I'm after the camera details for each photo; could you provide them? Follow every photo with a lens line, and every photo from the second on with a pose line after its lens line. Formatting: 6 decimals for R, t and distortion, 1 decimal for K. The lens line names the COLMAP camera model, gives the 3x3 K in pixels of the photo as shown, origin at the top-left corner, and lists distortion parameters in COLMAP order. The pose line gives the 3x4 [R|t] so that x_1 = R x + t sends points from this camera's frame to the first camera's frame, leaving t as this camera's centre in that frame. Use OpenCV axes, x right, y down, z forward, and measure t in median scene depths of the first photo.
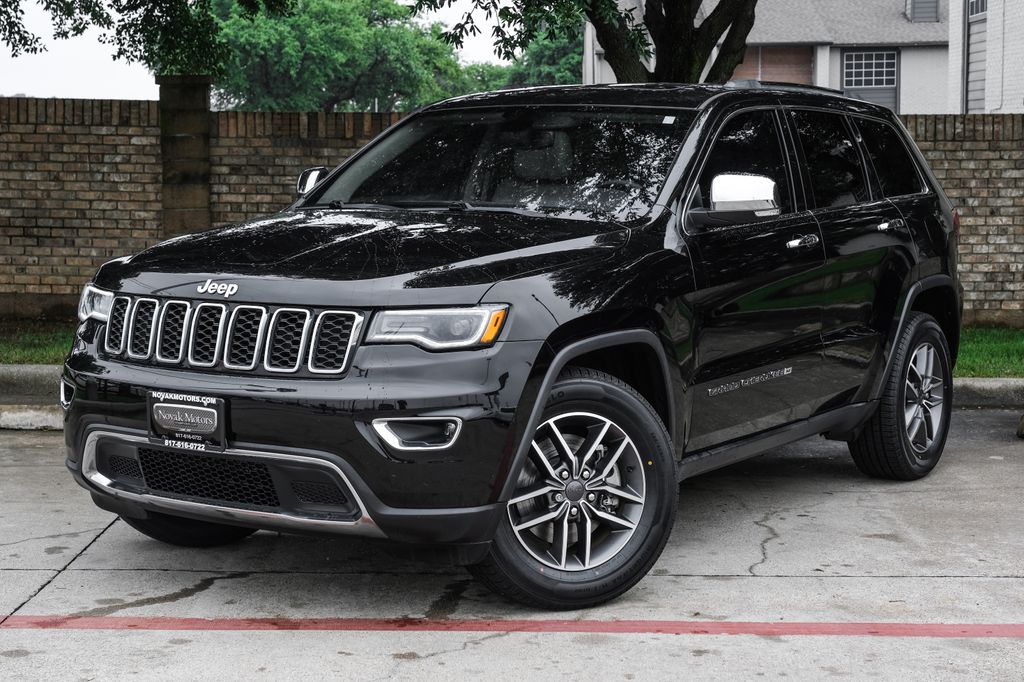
lens RADIAL K [[2003.7, 0, 484.7], [0, 2003.7, 341.1], [0, 0, 1]] dist [-0.010524, 0.230928]
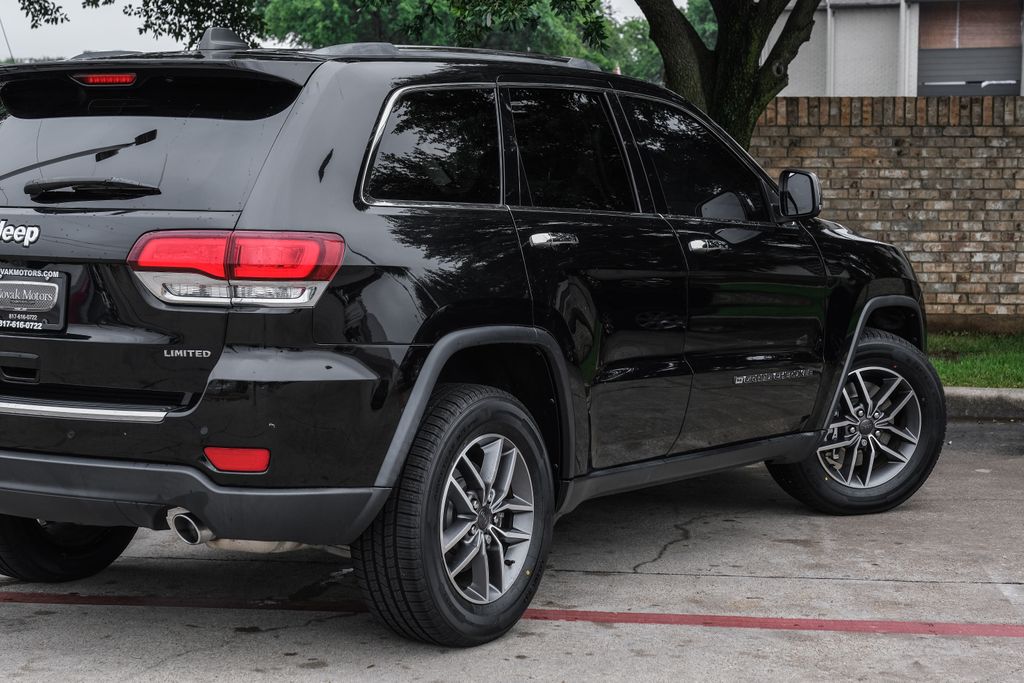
lens RADIAL K [[2514.6, 0, 512.0], [0, 2514.6, 341.5], [0, 0, 1]] dist [0.047816, 0.977935]
pose [[0.995065, 0.015378, -0.098024, 0.104151], [-0.015457, 0.999881, -0.000037, -0.000243], [0.098012, 0.001551, 0.995184, -0.143688]]
